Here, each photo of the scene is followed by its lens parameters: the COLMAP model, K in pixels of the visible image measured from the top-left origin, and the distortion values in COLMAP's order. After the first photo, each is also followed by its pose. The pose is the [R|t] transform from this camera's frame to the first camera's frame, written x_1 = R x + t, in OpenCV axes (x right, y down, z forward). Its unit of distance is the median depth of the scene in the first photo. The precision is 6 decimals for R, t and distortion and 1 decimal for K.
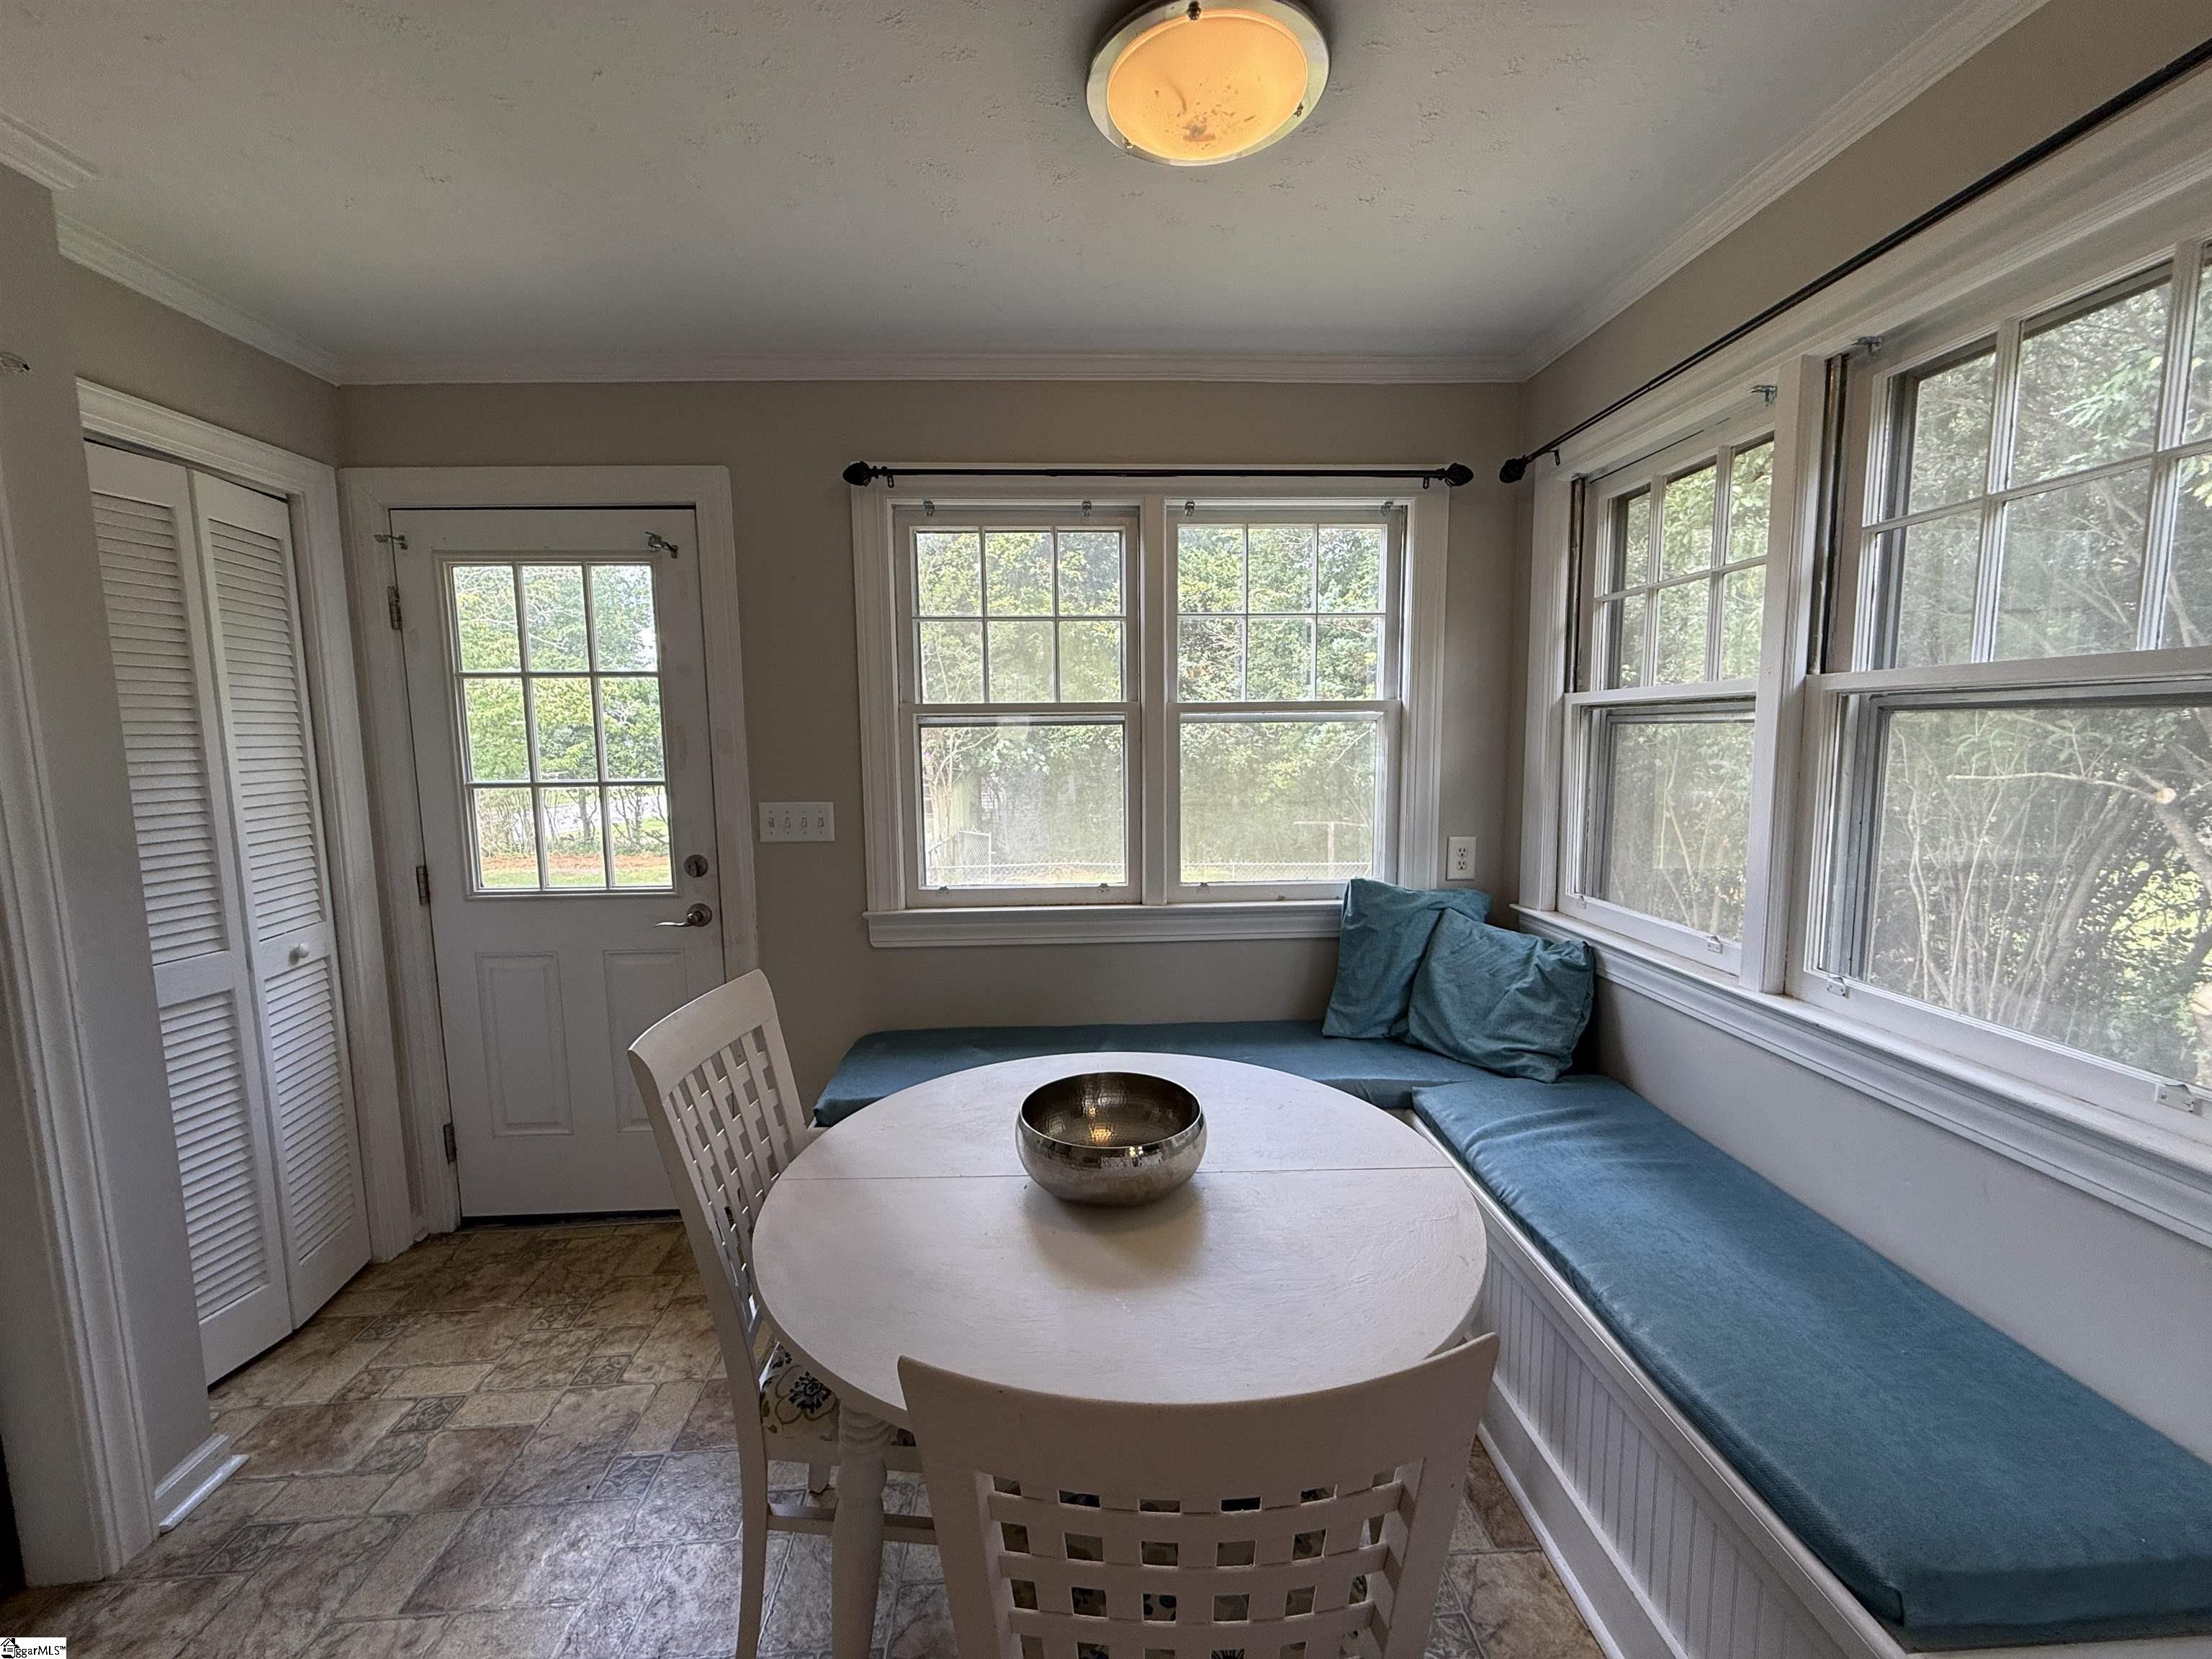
lens RADIAL K [[906.7, 0, 1110.7], [0, 906.7, 830.4], [0, 0, 1]] dist [0.000677, 0.000238]
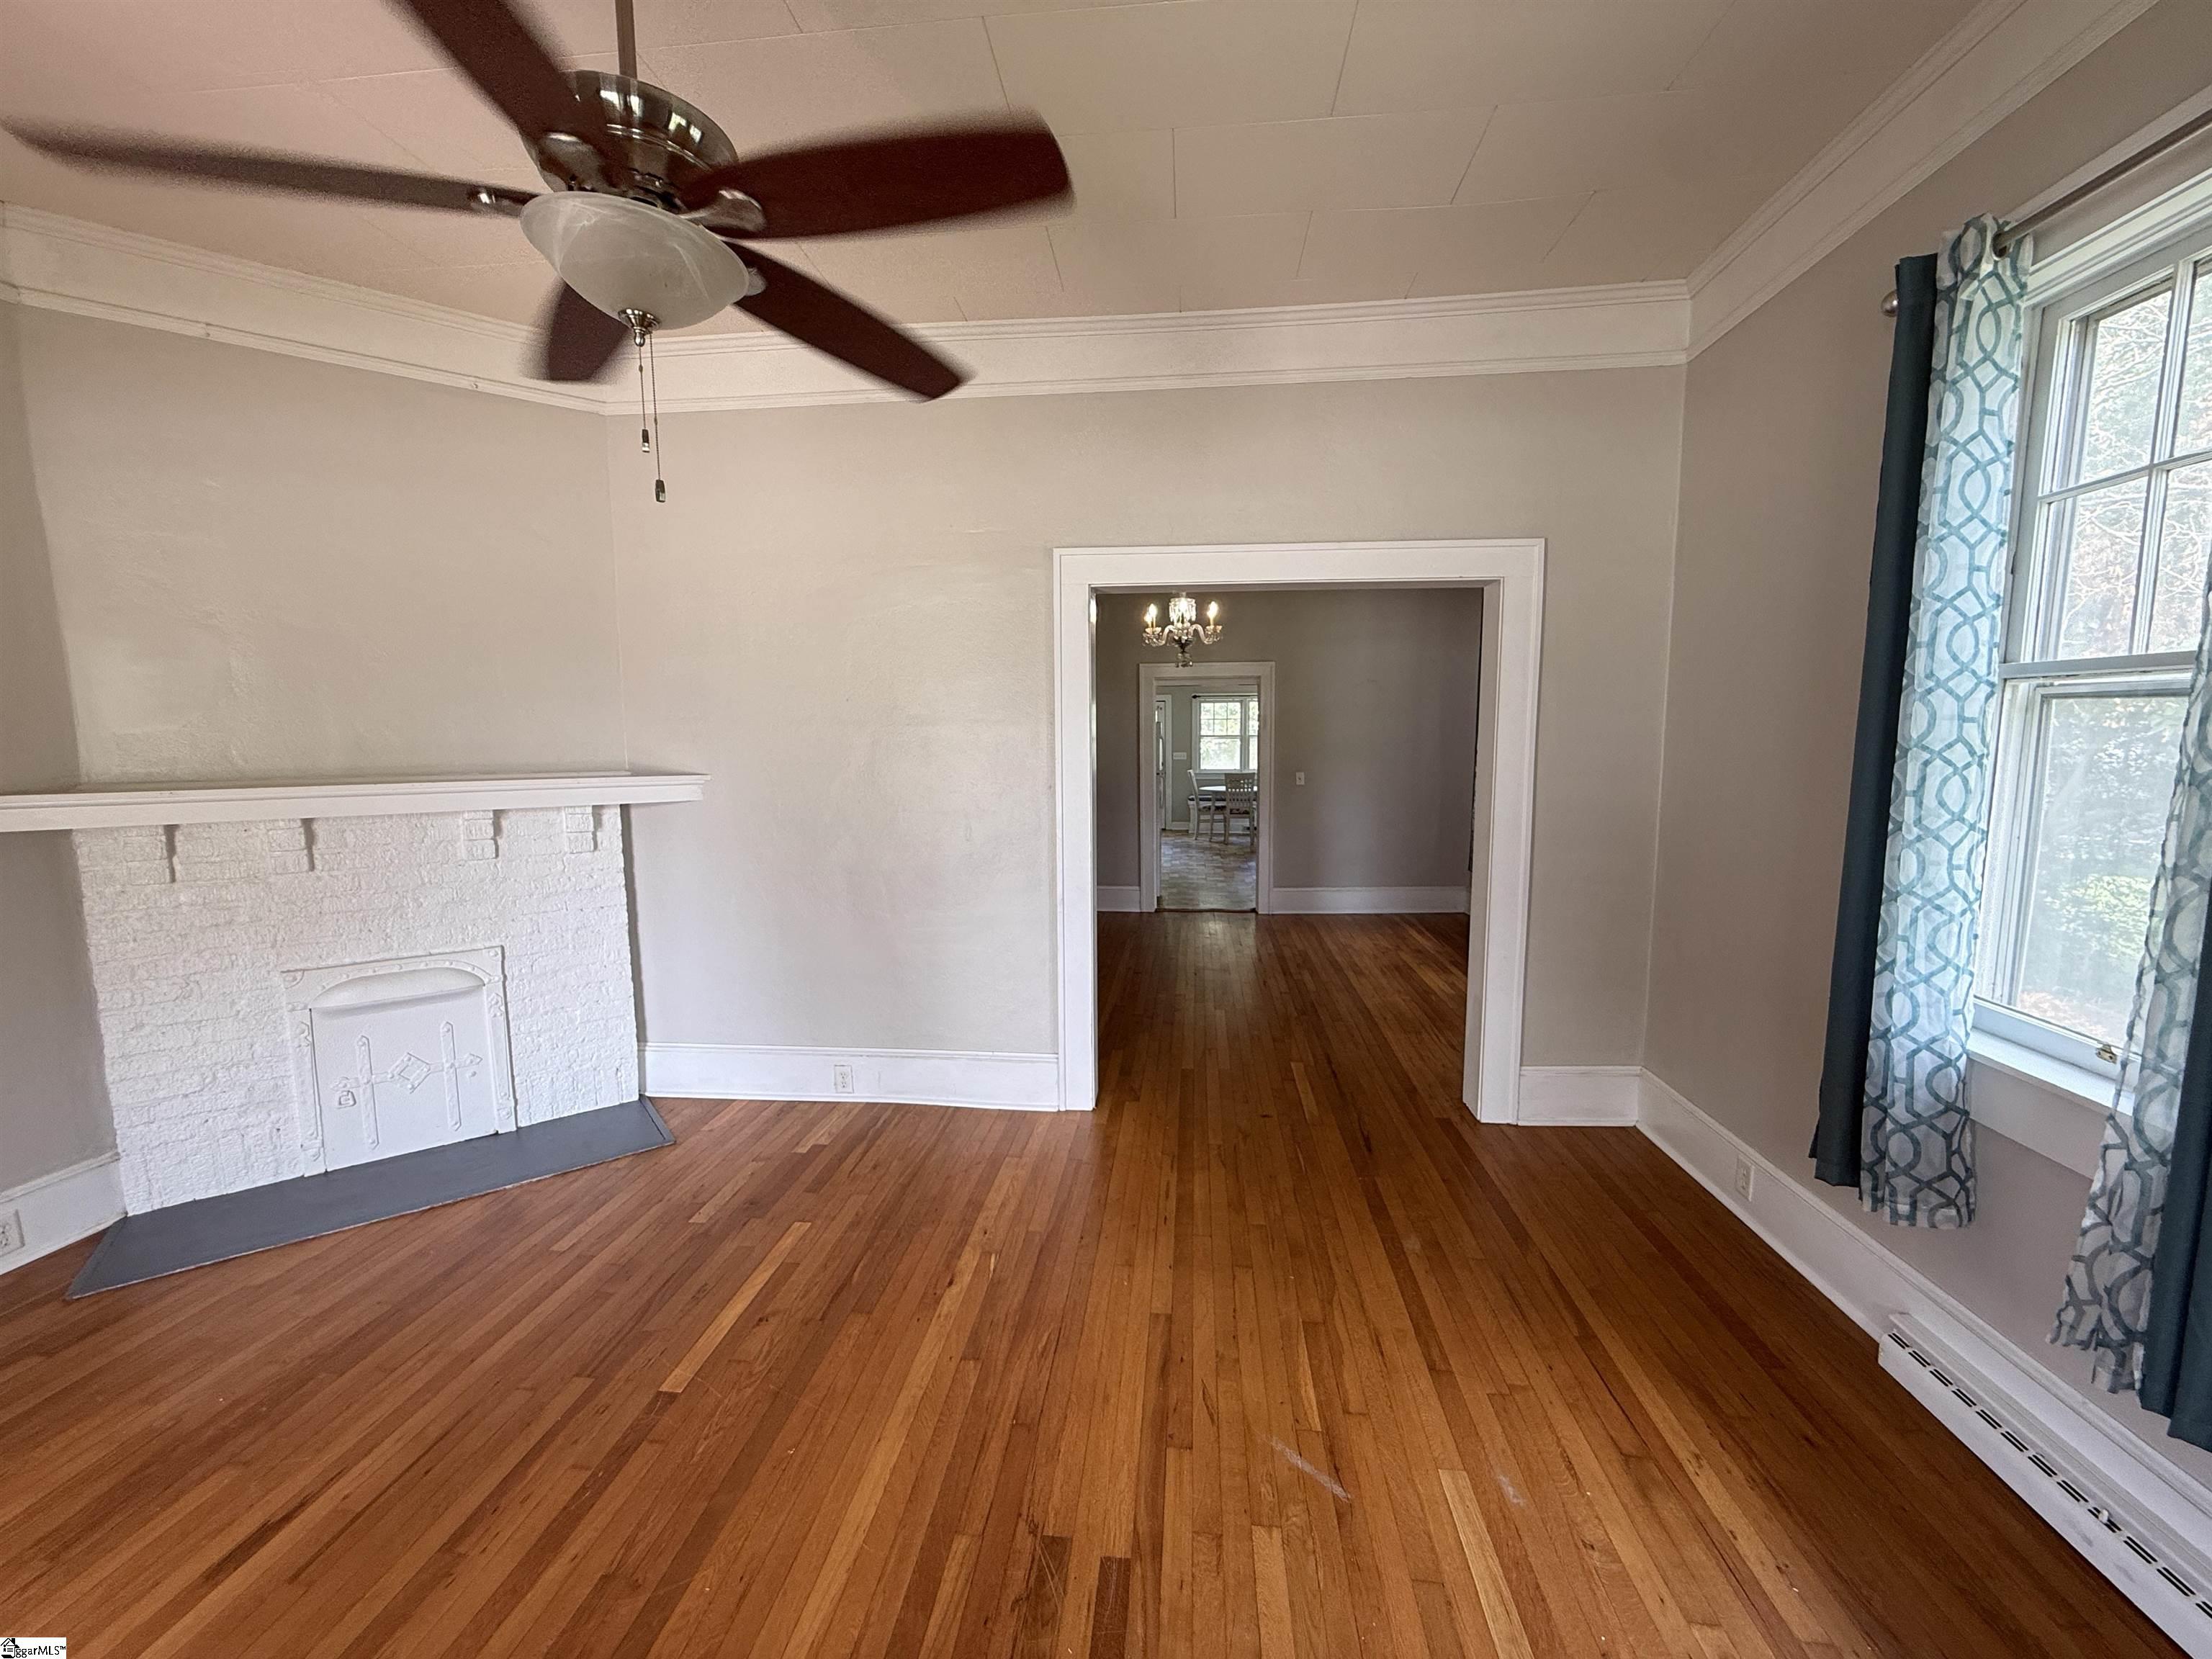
lens RADIAL K [[906.7, 0, 1113.9], [0, 906.7, 841.4], [0, 0, 1]] dist [0.000677, 0.000238]
pose [[0.989899, 0.016088, -0.140859, 0.046337], [-0.013981, 0.999775, 0.015935, 0.434280], [0.141083, -0.013805, 0.989901, -4.636643]]
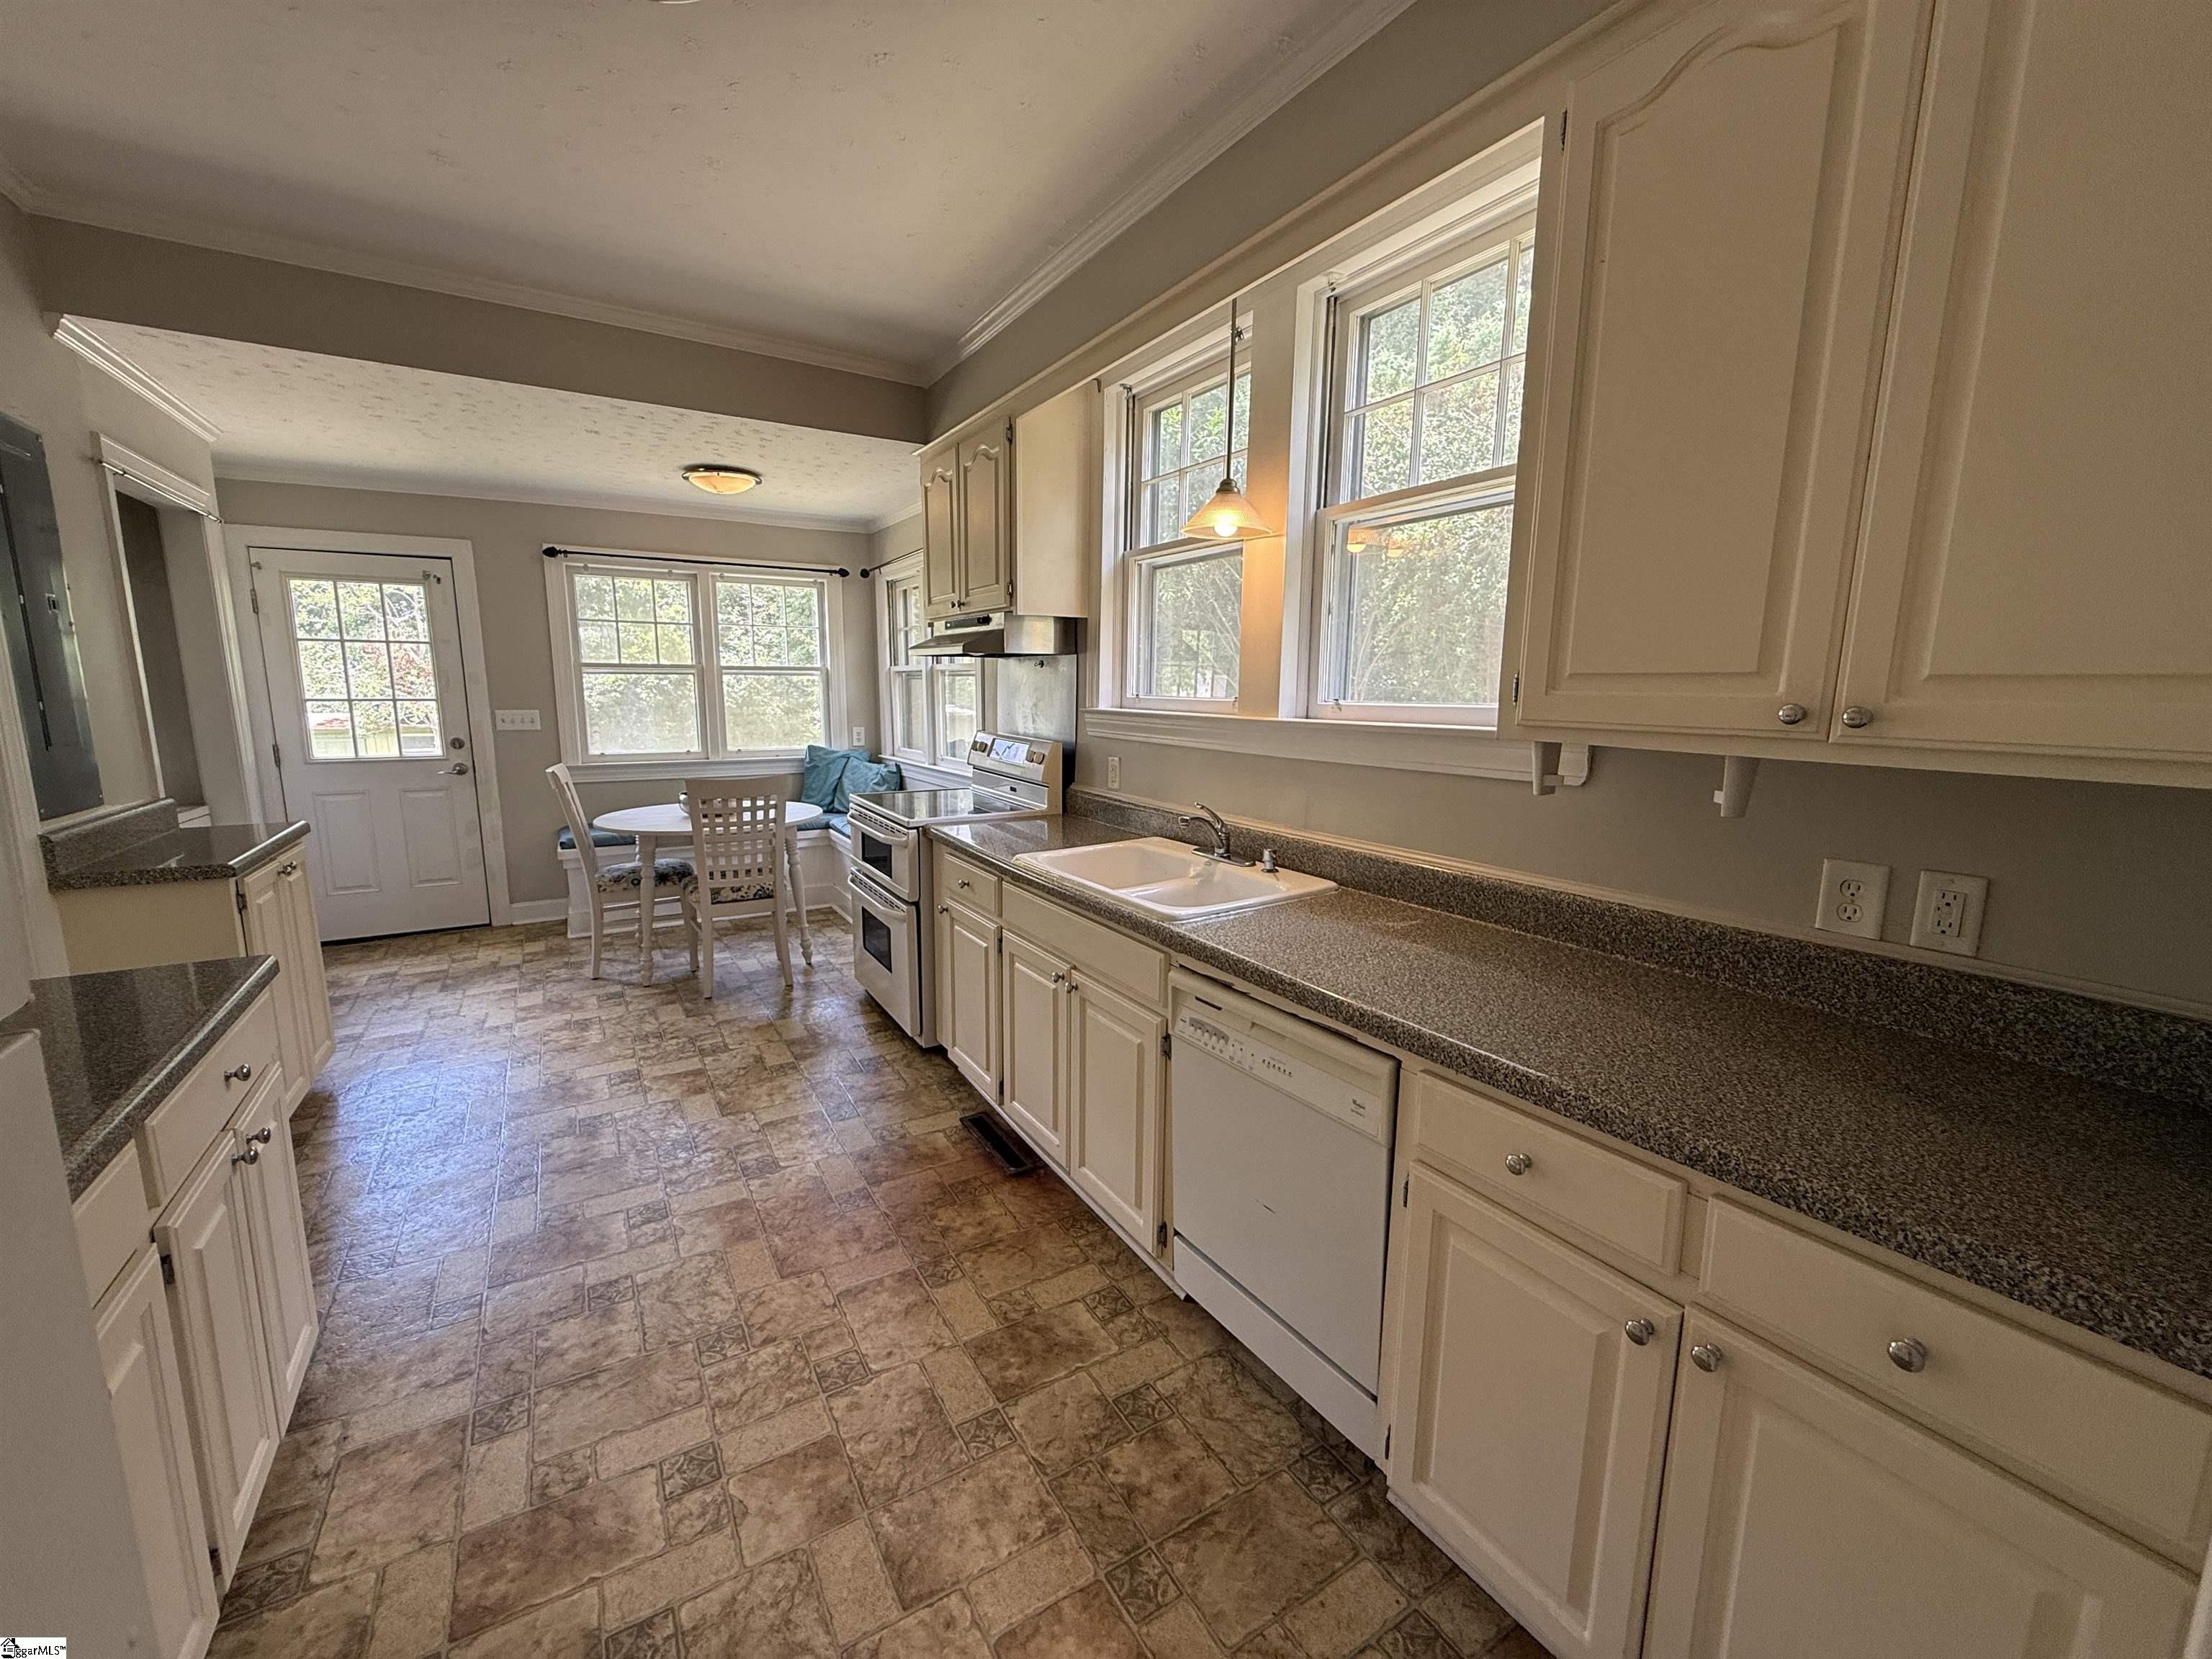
lens RADIAL K [[906.7, 0, 1115.6], [0, 906.7, 831.5], [0, 0, 1]] dist [0.000677, 0.000238]
pose [[0.881373, -0.058803, 0.468747, -0.137713], [0.034991, 0.997623, 0.059356, 0.162875], [-0.471123, -0.035913, 0.881336, -1.400376]]
